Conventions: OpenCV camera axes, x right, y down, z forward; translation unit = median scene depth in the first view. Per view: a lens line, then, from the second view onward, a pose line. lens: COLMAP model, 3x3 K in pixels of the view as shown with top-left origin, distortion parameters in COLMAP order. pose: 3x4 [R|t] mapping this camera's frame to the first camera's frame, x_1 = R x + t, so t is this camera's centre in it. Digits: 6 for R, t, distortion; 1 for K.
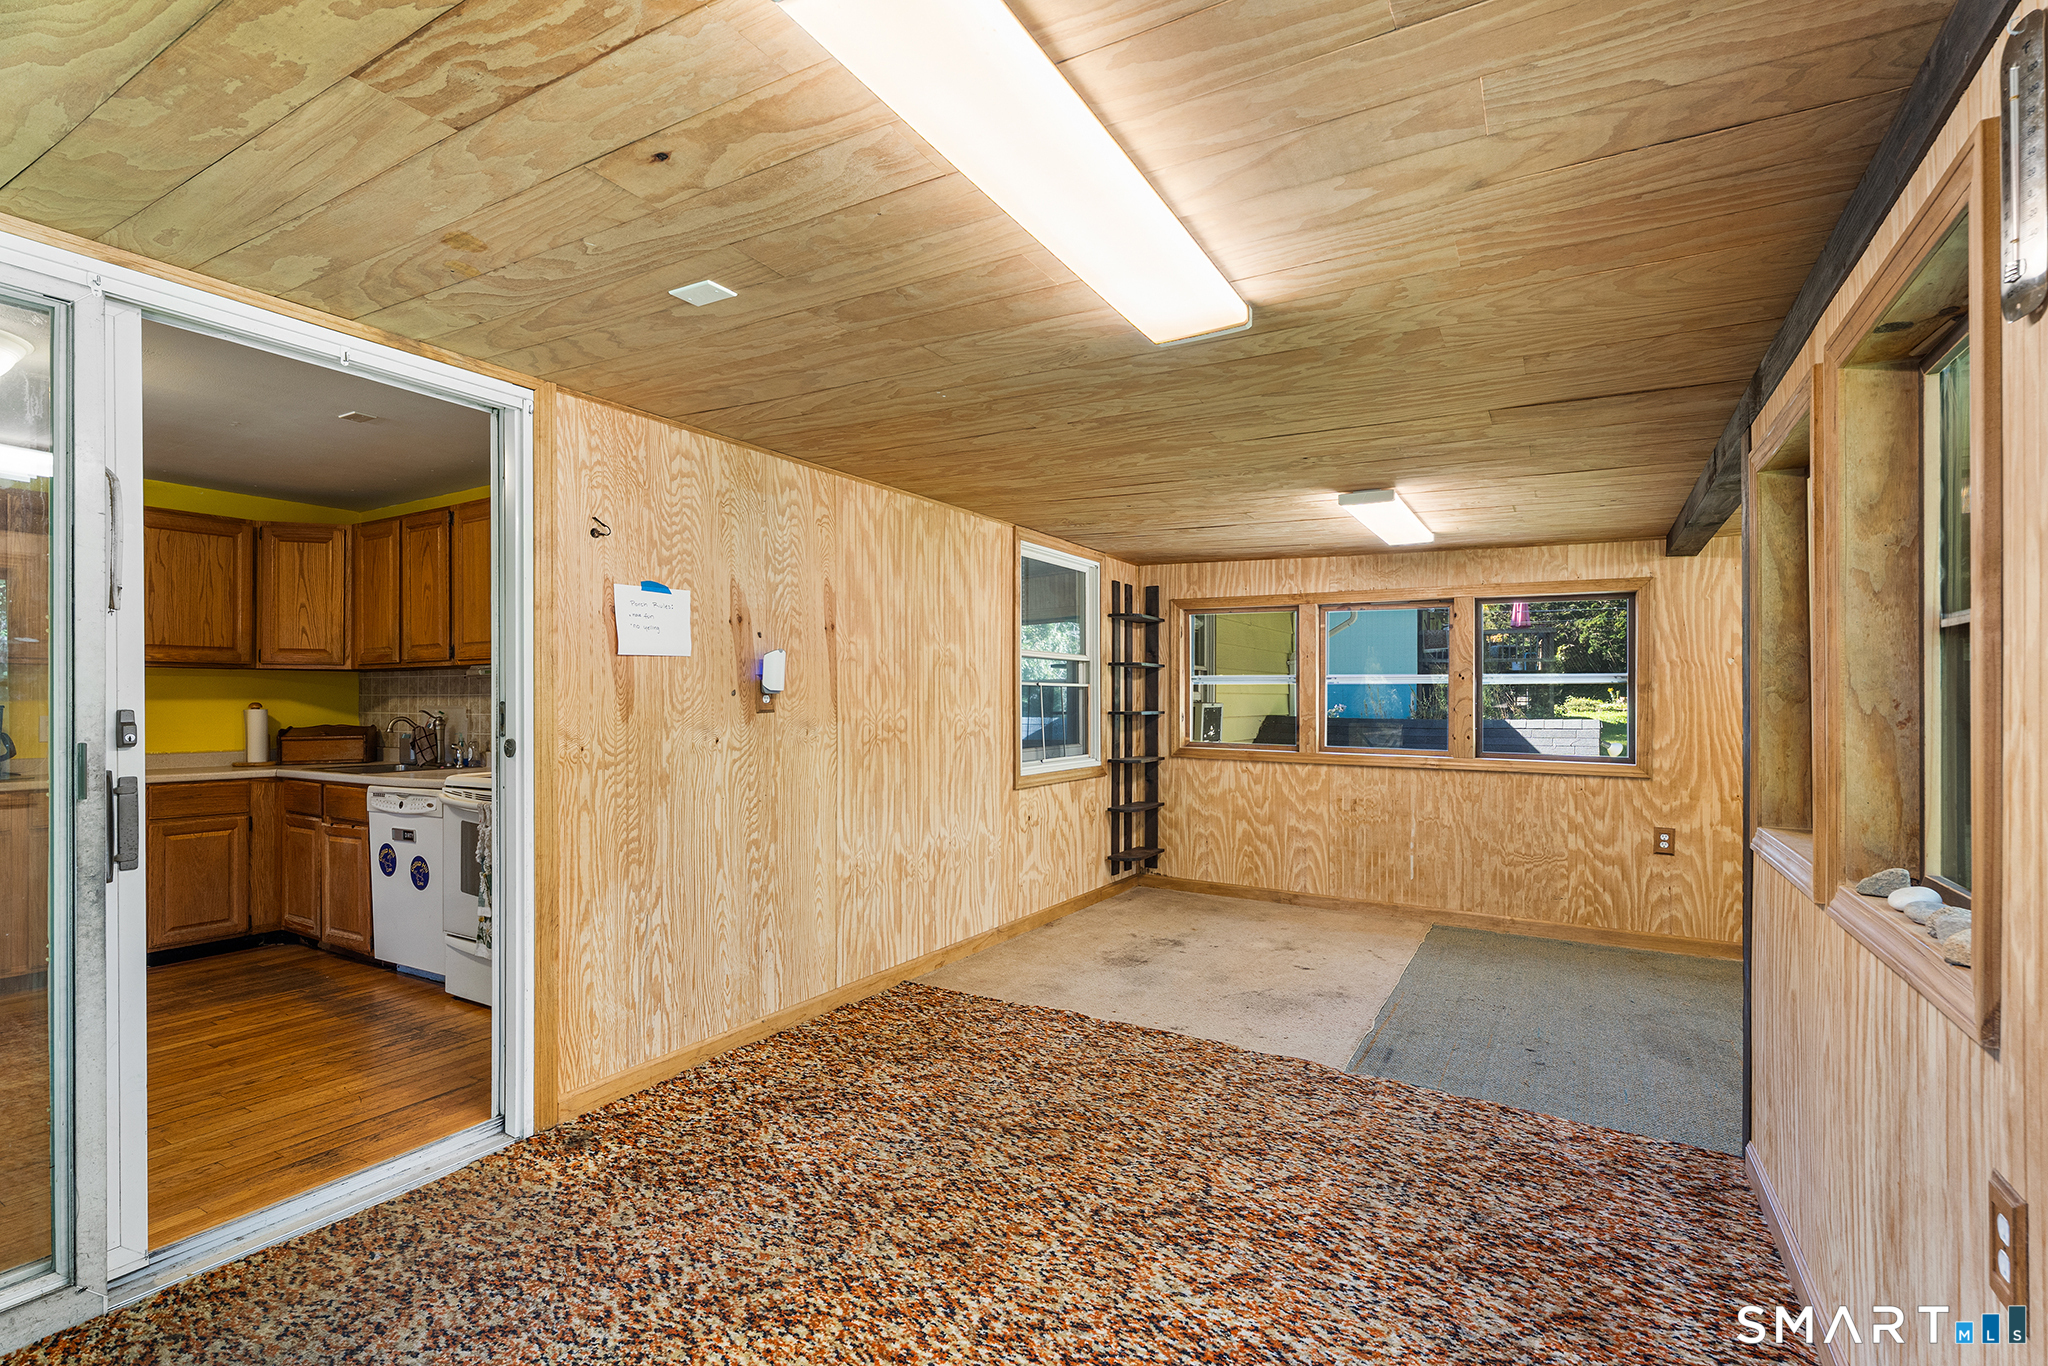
lens RADIAL K [[940.4, 0, 1024.0], [0, 940.4, 683.6], [0, 0, 1]] dist [-0.006319, 0.000073]
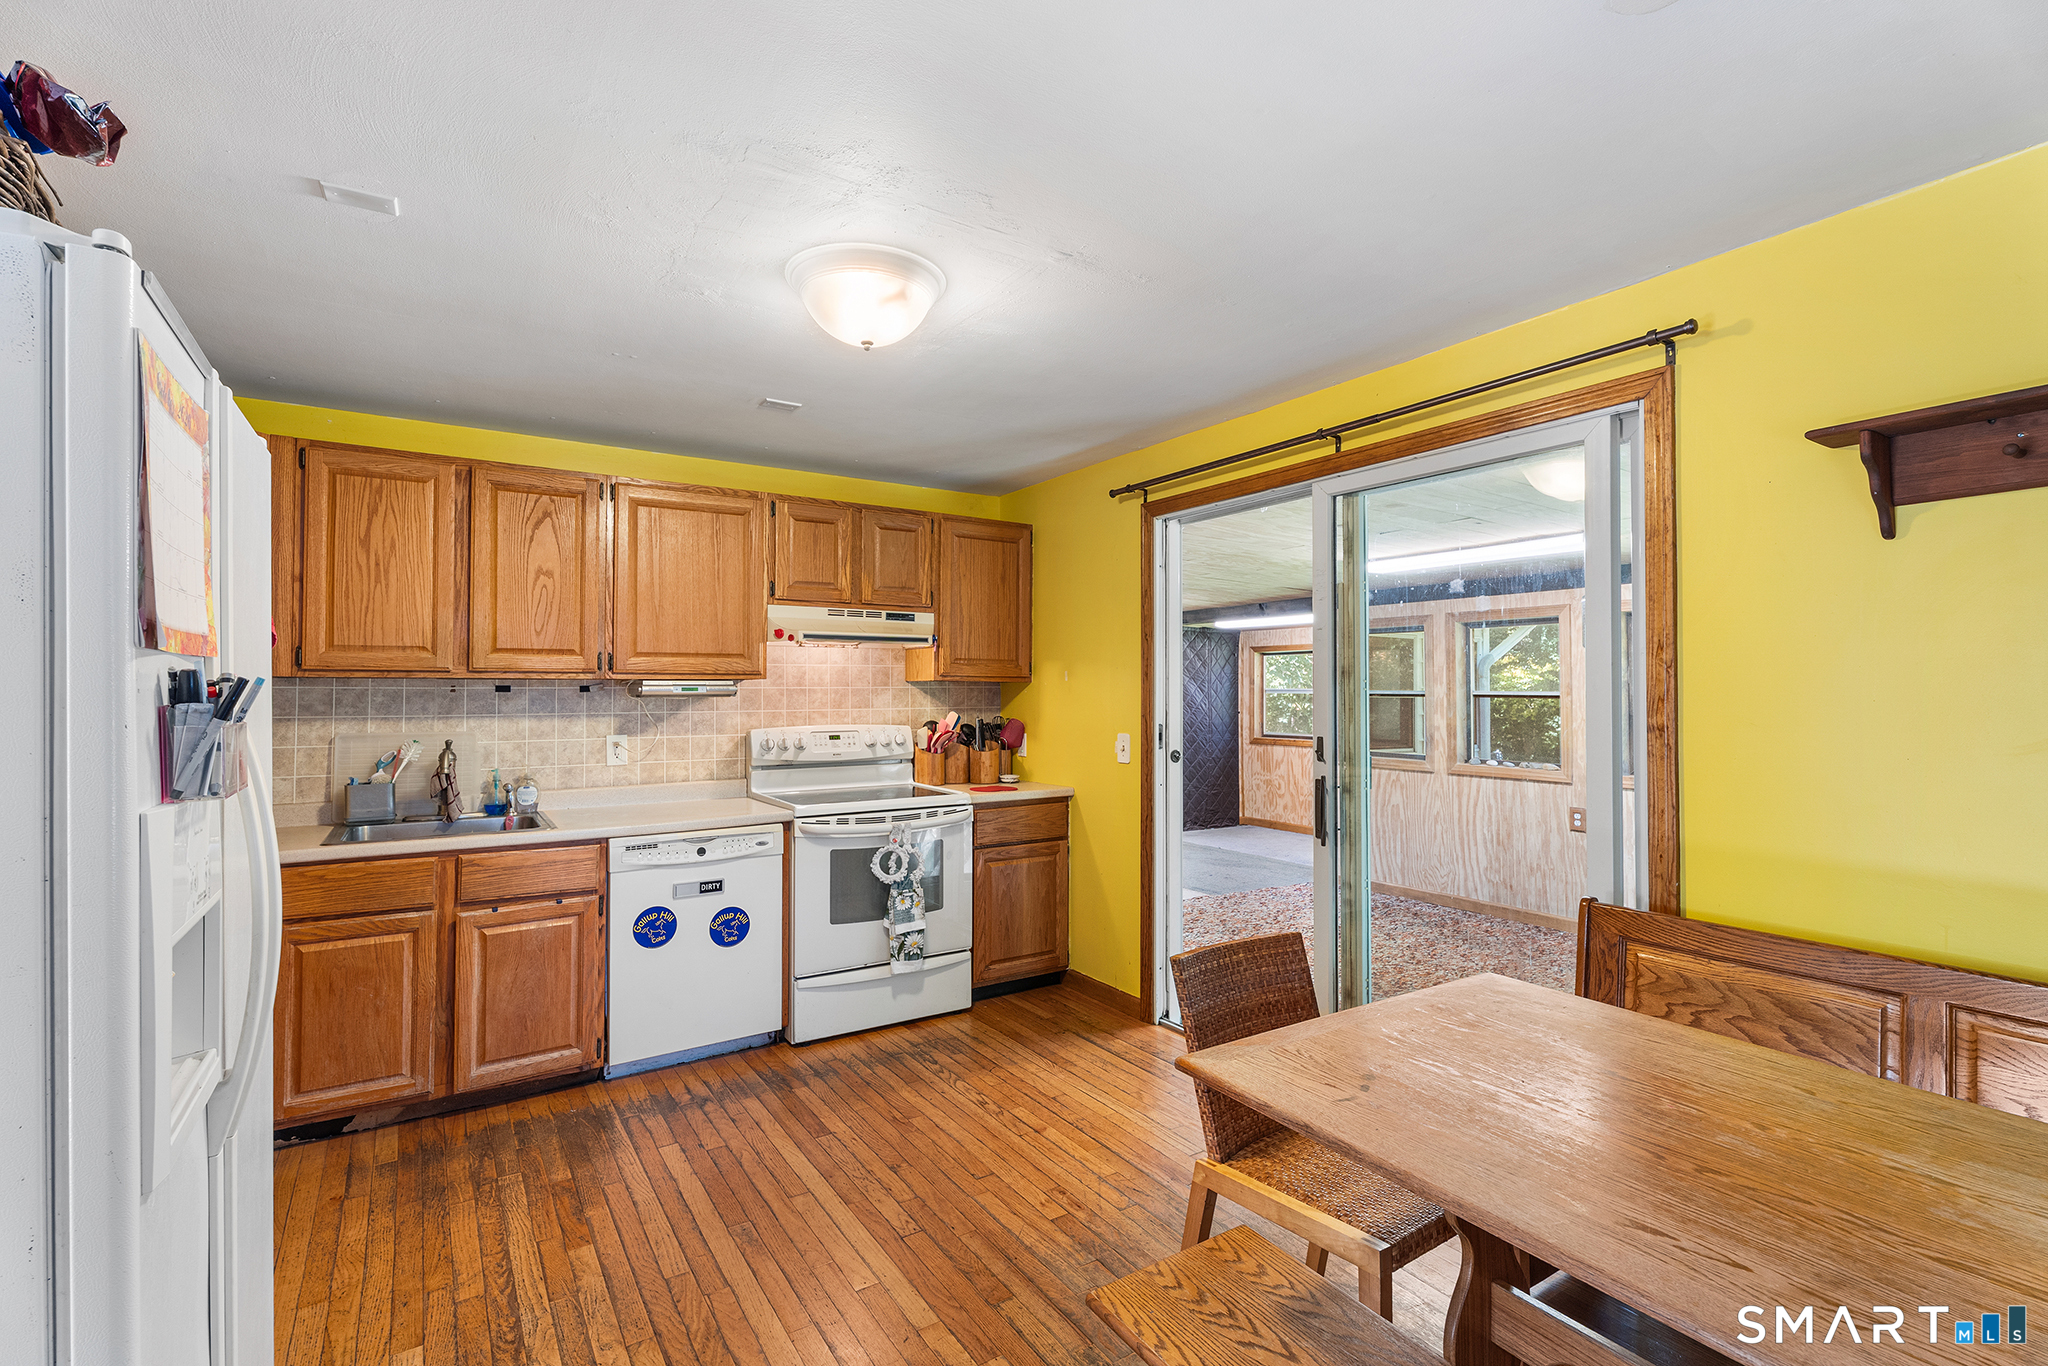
lens RADIAL K [[940.4, 0, 1018.6], [0, 940.4, 693.8], [0, 0, 1]] dist [-0.006319, 0.000073]
pose [[0.458196, 0.007764, 0.888817, -1.294118], [-0.008891, 0.999952, -0.004152, -0.008697], [-0.888807, -0.006000, 0.458243, 0.379906]]
